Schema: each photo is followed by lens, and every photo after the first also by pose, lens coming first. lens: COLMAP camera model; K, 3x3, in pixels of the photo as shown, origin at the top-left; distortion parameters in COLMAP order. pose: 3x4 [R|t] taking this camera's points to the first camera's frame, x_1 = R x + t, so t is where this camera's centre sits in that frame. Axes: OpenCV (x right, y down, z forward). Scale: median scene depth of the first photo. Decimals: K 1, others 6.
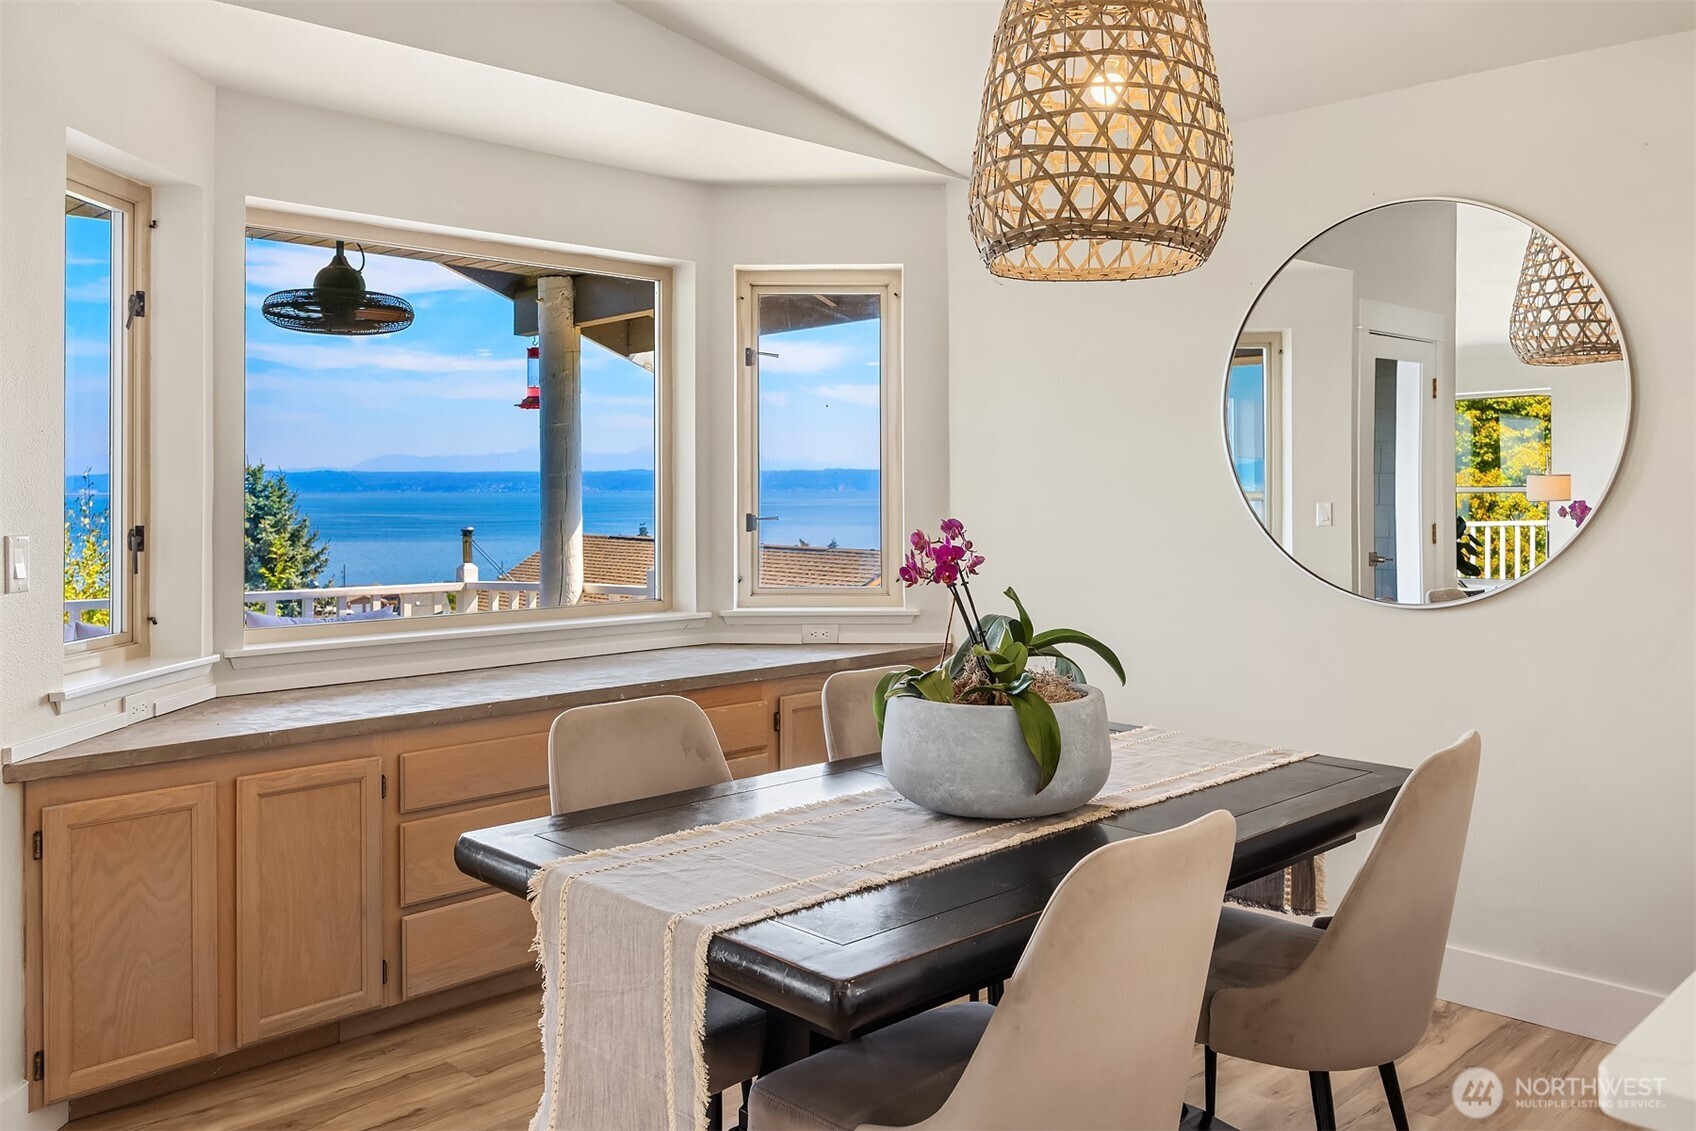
lens RADIAL K [[1391.2, 0, 866.7], [0, 1391.2, 486.0], [0, 0, 1]] dist [-0.007826, -0.002558]
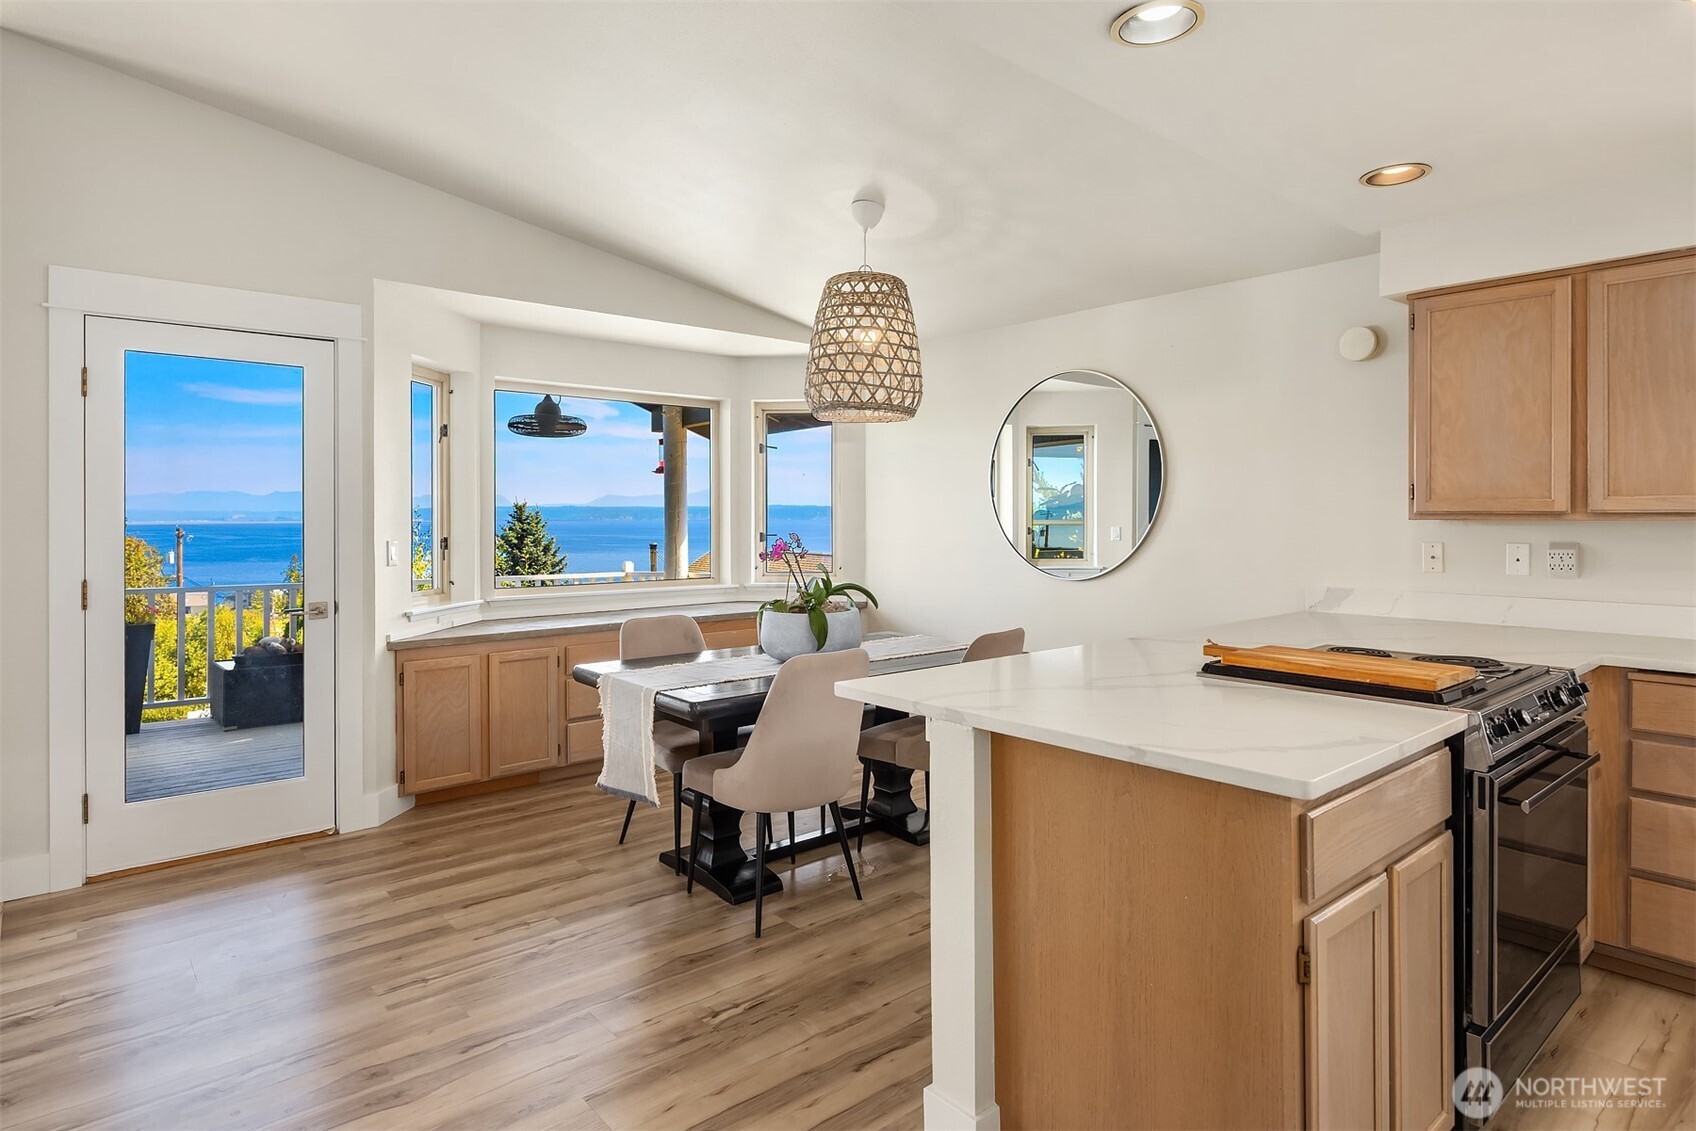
lens RADIAL K [[924.7, 0, 845.3], [0, 924.7, 525.8], [0, 0, 1]] dist [-0.001672, -0.000373]
pose [[0.996900, -0.000482, -0.078681, 0.213997], [0.001395, 0.999932, 0.011551, -0.004598], [0.078670, -0.011625, 0.996833, -0.392385]]
